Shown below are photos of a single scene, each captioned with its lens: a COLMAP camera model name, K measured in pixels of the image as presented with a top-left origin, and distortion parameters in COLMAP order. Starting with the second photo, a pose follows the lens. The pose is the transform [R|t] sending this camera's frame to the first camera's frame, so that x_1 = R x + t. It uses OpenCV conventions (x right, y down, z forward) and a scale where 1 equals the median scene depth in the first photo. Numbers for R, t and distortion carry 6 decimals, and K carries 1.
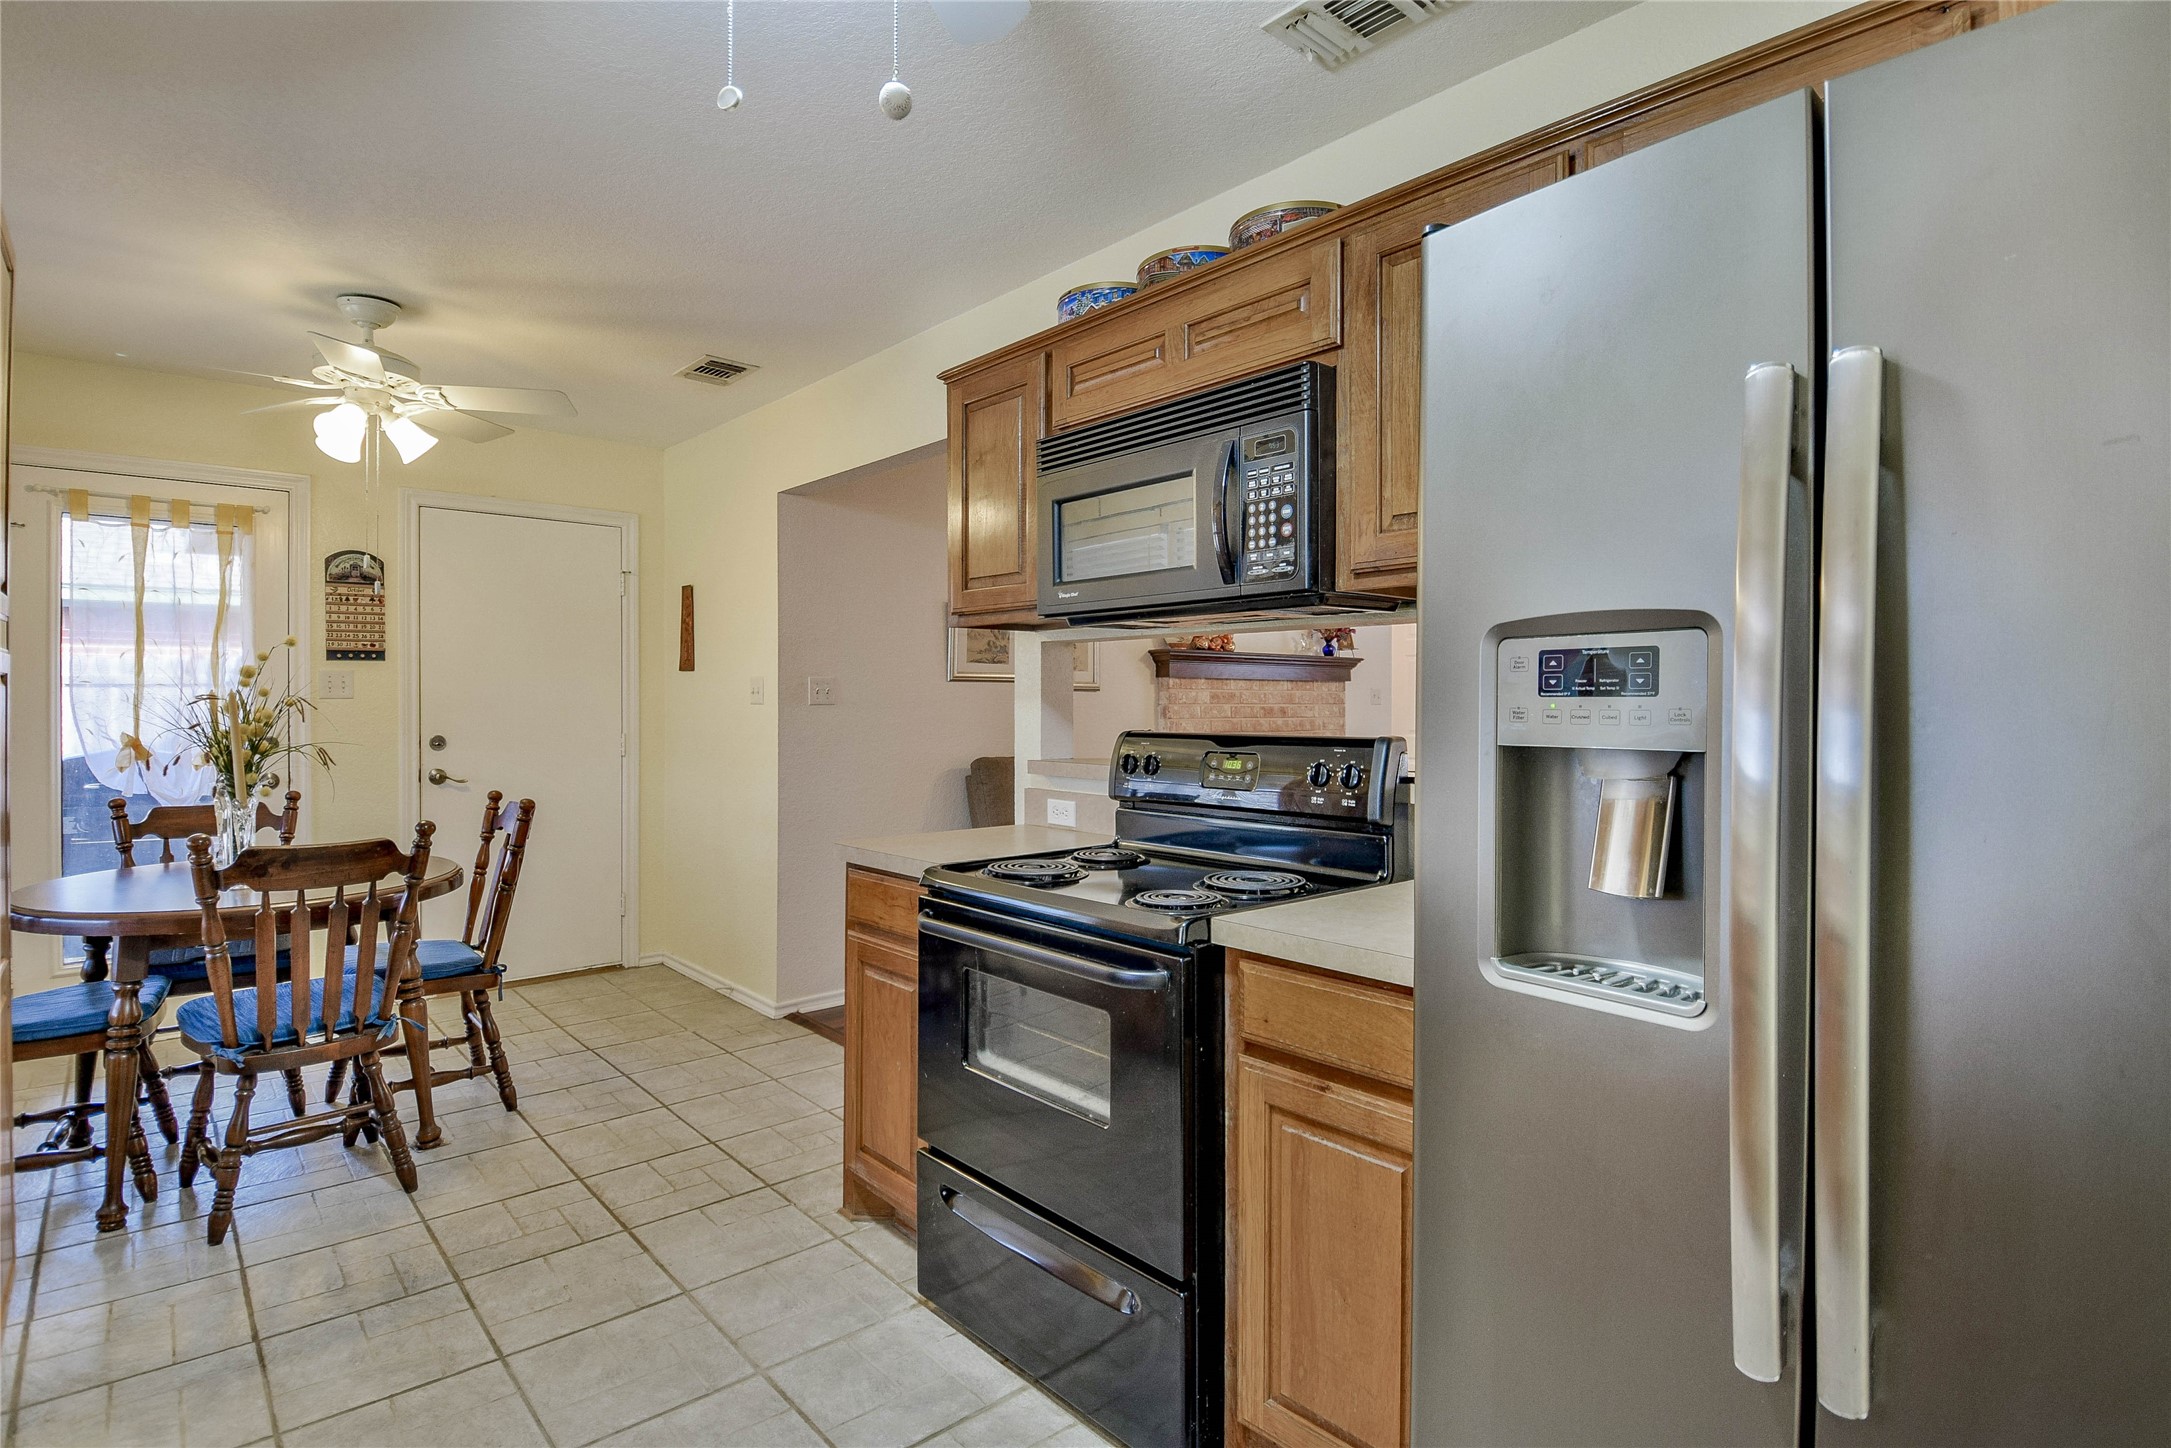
lens RADIAL K [[1073.8, 0, 1077.9], [0, 1073.8, 709.8], [0, 0, 1]] dist [0.001149, -0.018978]
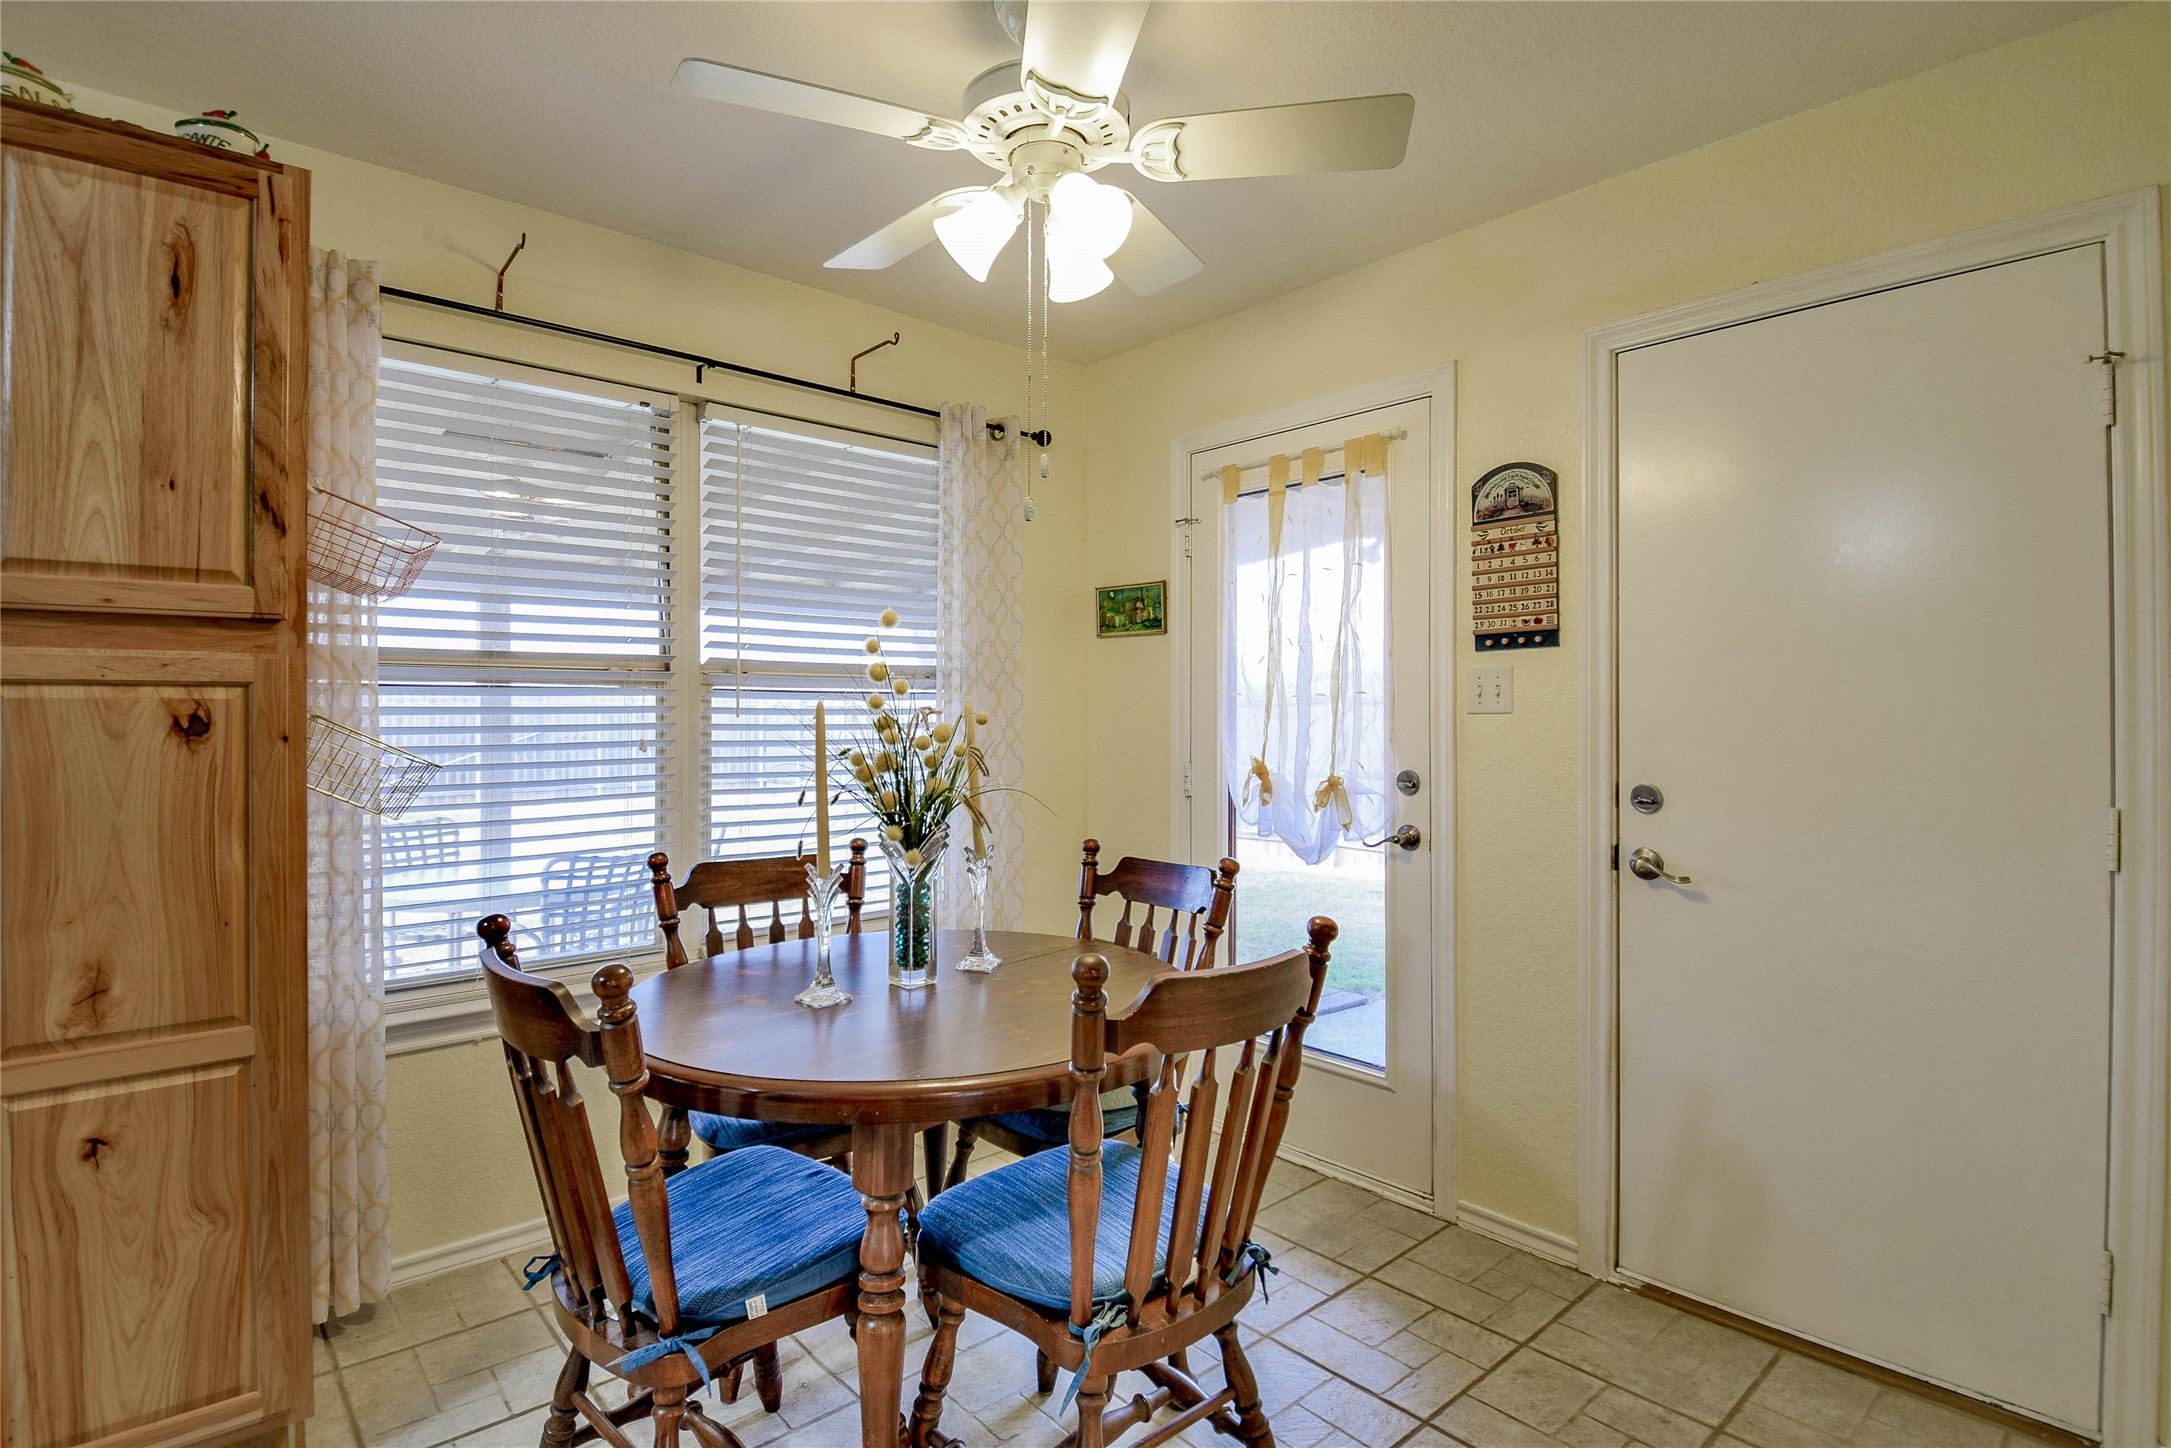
lens RADIAL K [[1088.4, 0, 1151.1], [0, 1088.4, 695.5], [0, 0, 1]] dist [-0.022726, -0.001819]
pose [[0.033784, -0.026873, -0.999068, -0.138627], [-0.007129, 0.999607, -0.027129, -0.004984], [0.999404, 0.008039, 0.033579, 1.248883]]
